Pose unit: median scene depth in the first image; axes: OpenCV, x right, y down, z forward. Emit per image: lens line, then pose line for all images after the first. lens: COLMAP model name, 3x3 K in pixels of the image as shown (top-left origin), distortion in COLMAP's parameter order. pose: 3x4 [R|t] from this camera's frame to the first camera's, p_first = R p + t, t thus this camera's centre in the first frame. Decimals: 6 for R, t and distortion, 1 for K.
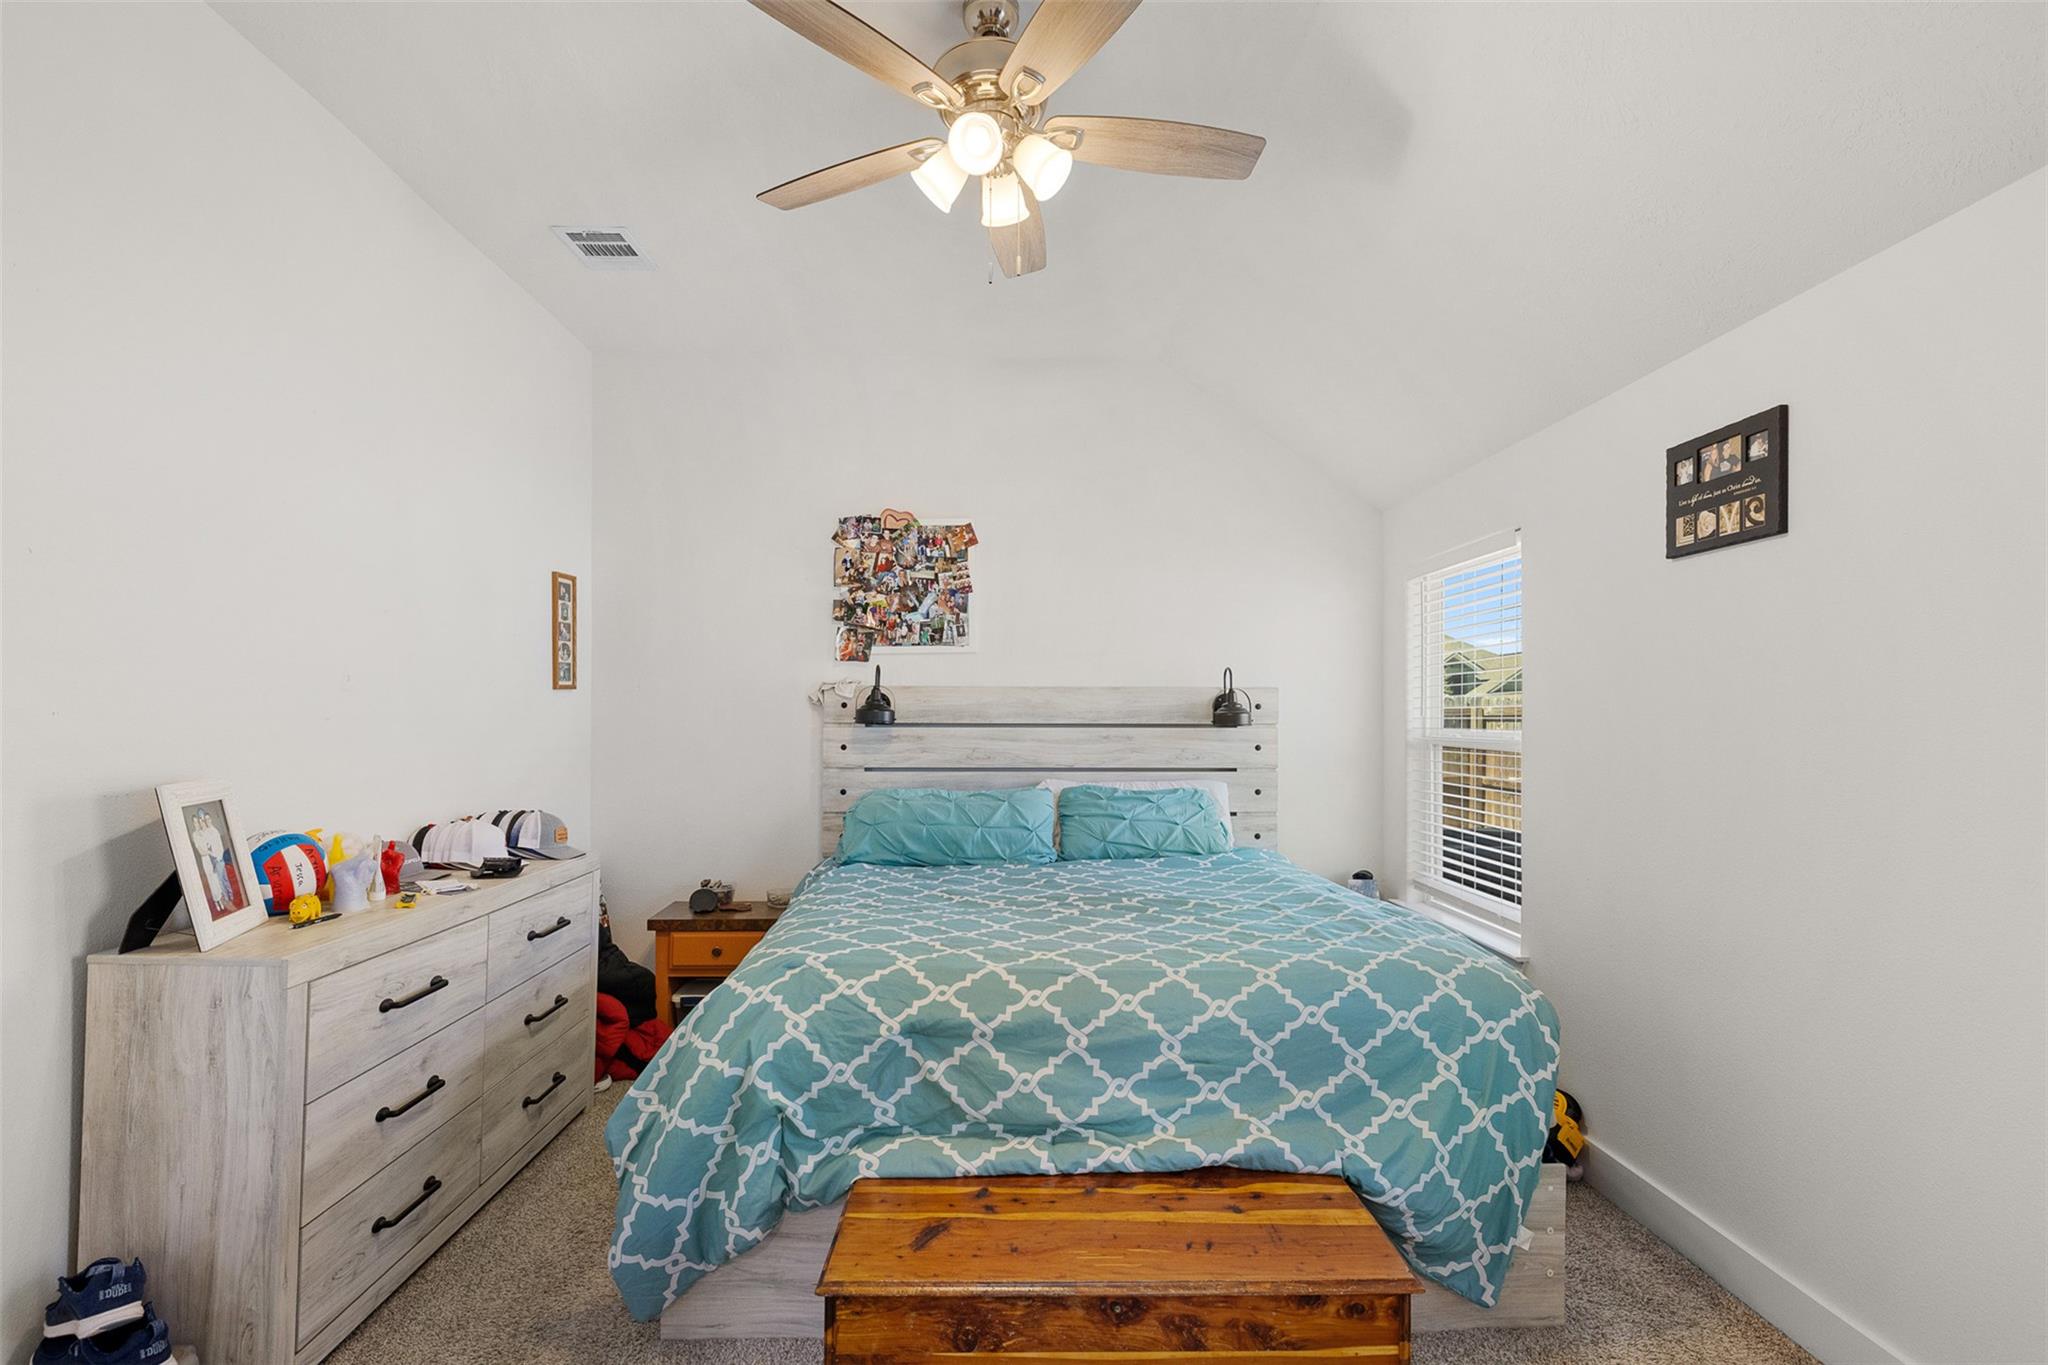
lens RADIAL K [[942.7, 0, 1009.2], [0, 942.7, 693.8], [0, 0, 1]] dist [-0.008704, -0.000260]
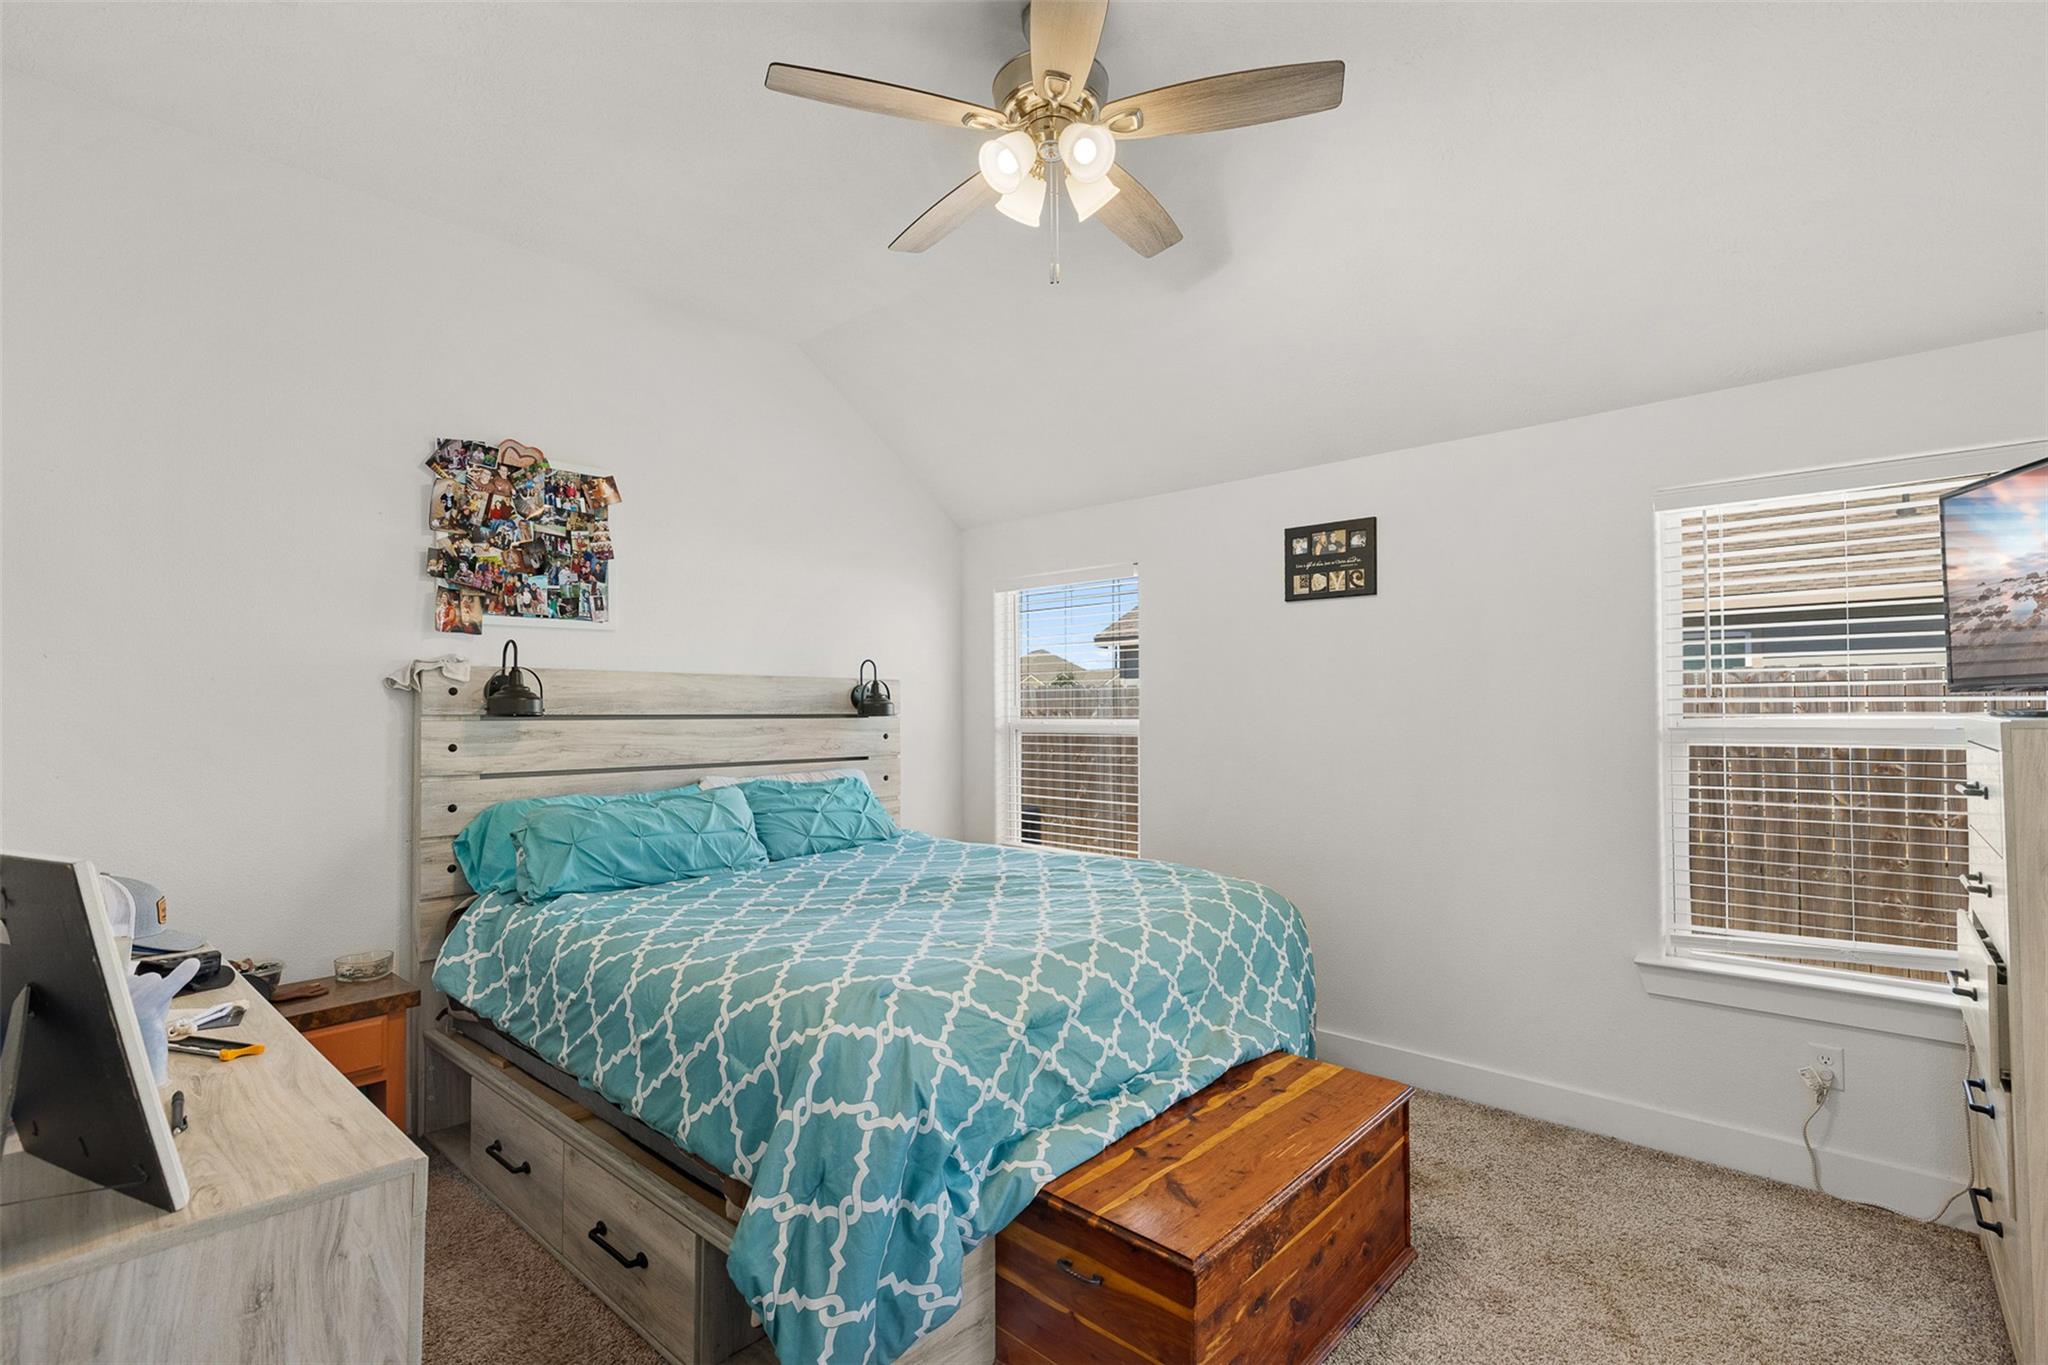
lens RADIAL K [[942.7, 0, 1008.4], [0, 942.7, 677.6], [0, 0, 1]] dist [-0.008704, -0.000260]
pose [[0.681599, 0.022977, 0.731365, -0.712023], [-0.016141, 0.999736, -0.016365, 0.010536], [-0.731548, -0.000651, 0.681790, 0.296101]]
